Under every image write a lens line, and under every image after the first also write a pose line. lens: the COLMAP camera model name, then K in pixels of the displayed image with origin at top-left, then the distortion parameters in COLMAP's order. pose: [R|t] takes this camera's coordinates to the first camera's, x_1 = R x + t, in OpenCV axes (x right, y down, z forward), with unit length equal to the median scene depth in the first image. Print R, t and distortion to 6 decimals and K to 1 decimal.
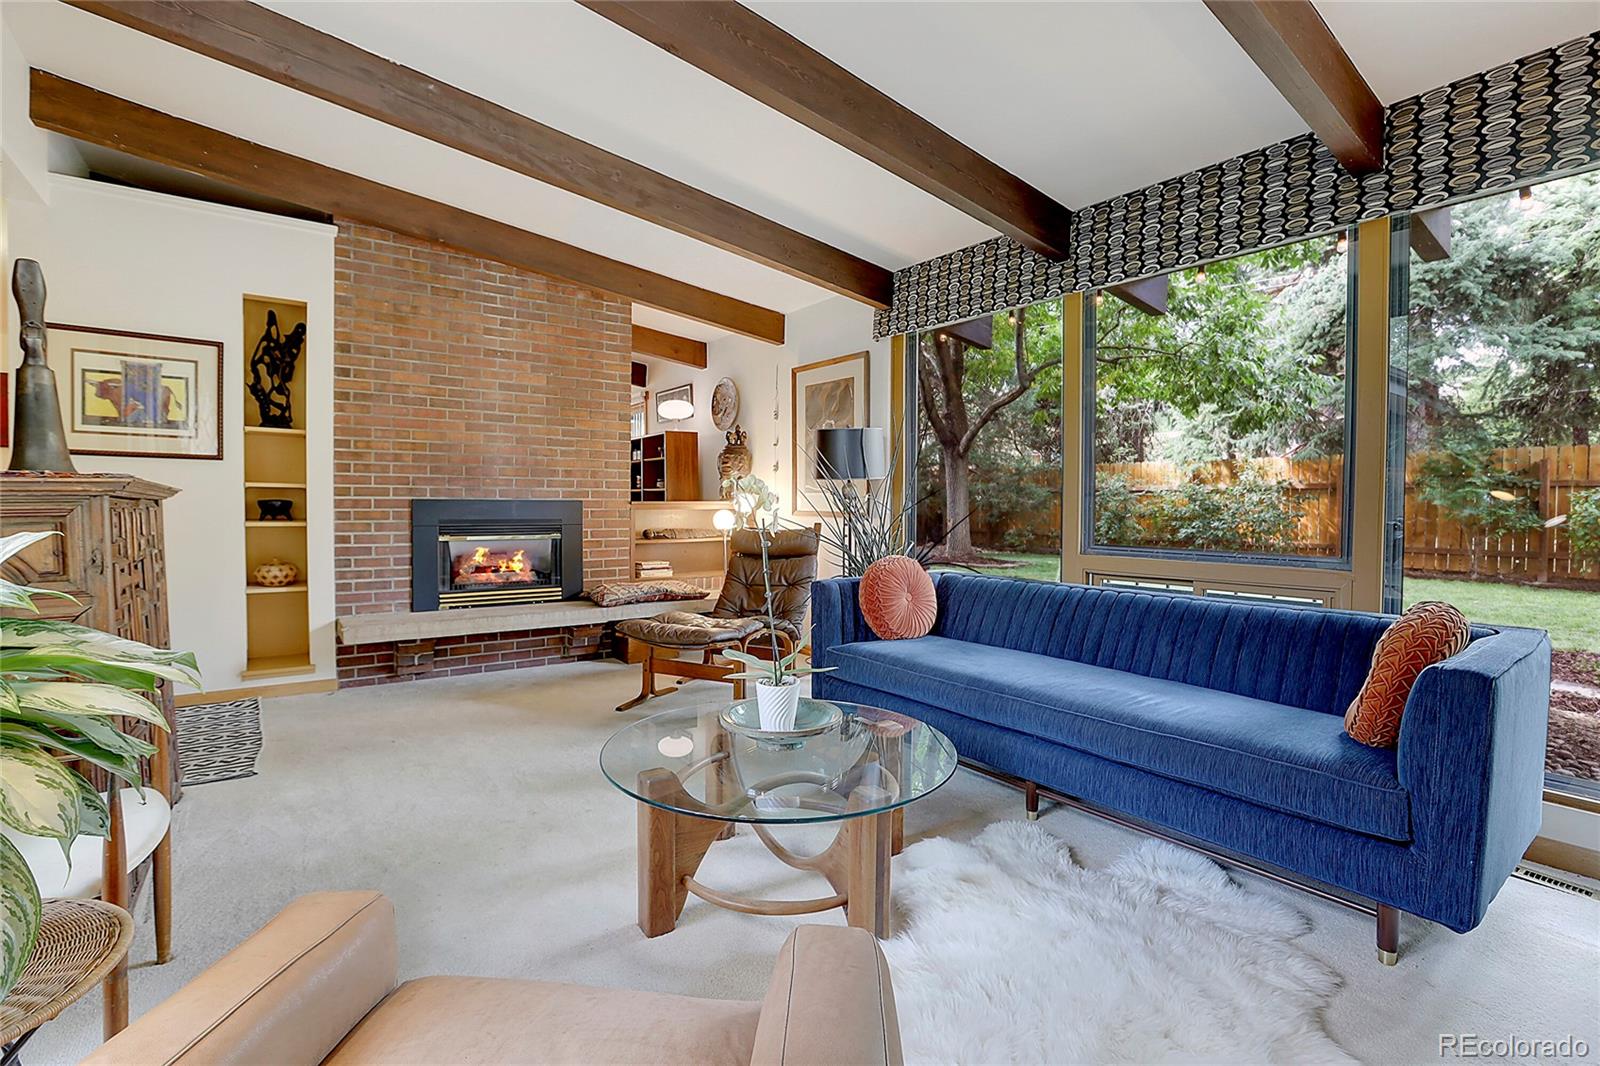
lens RADIAL K [[724.4, 0, 802.9], [0, 724.4, 528.3], [0, 0, 1]] dist [-0.059554, 0.020593]
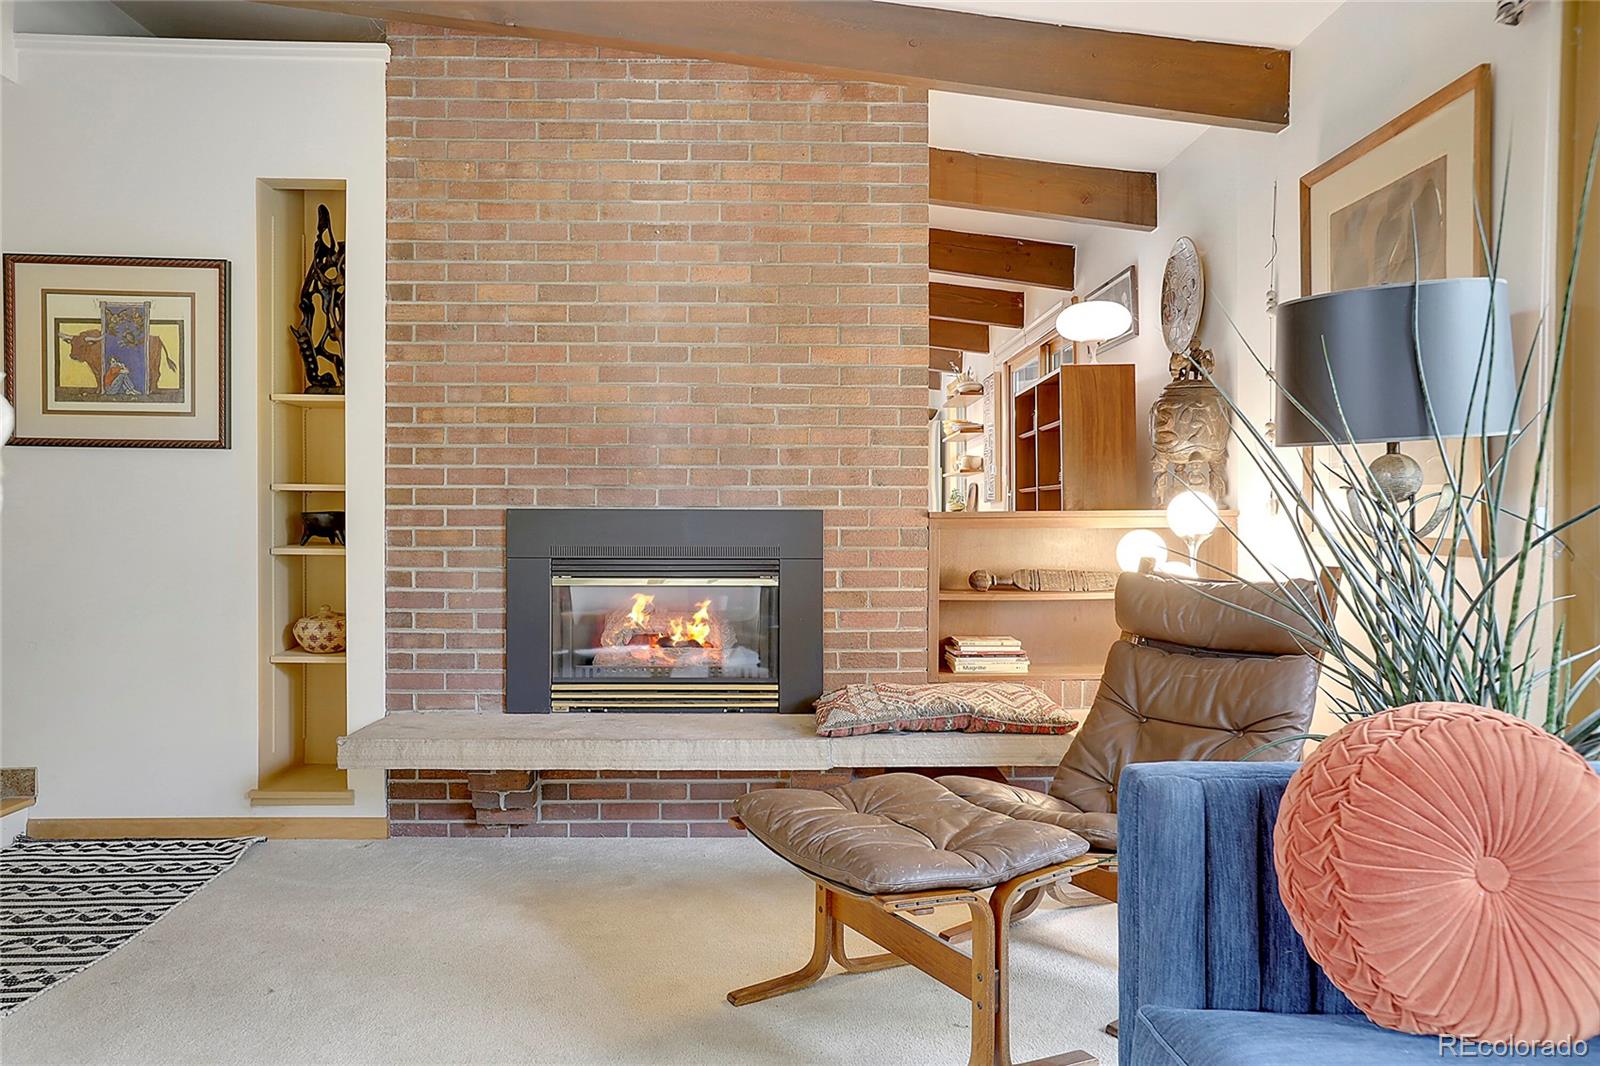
lens RADIAL K [[1124.8, 0, 797.1], [0, 1124.8, 517.1], [0, 0, 1]] dist [-0.038806, 0.080142]
pose [[0.818133, -0.002790, -0.575022, 0.137700], [-0.015105, 0.999539, -0.026340, -0.014779], [0.574830, 0.030235, 0.817714, 0.407821]]
